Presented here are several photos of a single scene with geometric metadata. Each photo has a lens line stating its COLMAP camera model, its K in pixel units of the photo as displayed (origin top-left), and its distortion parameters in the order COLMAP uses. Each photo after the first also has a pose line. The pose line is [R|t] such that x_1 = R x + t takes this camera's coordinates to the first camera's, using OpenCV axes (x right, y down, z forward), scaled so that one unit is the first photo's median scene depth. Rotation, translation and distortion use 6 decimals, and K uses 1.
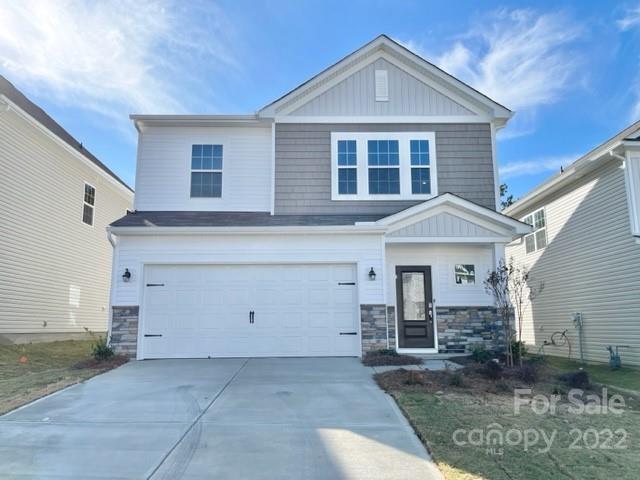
lens RADIAL K [[487.8, 0, 320.1], [0, 487.8, 242.6], [0, 0, 1]] dist [0.086215, -0.138256]
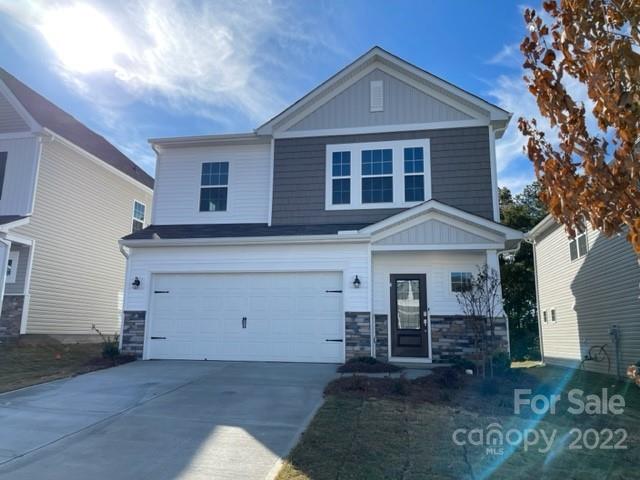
lens RADIAL K [[487.8, 0, 320.1], [0, 487.8, 242.6], [0, 0, 1]] dist [0.086215, -0.138256]
pose [[0.980196, -0.015642, -0.197409, 0.214642], [0.011809, 0.999719, -0.020578, 0.002180], [0.197675, 0.017839, 0.980105, -0.010458]]
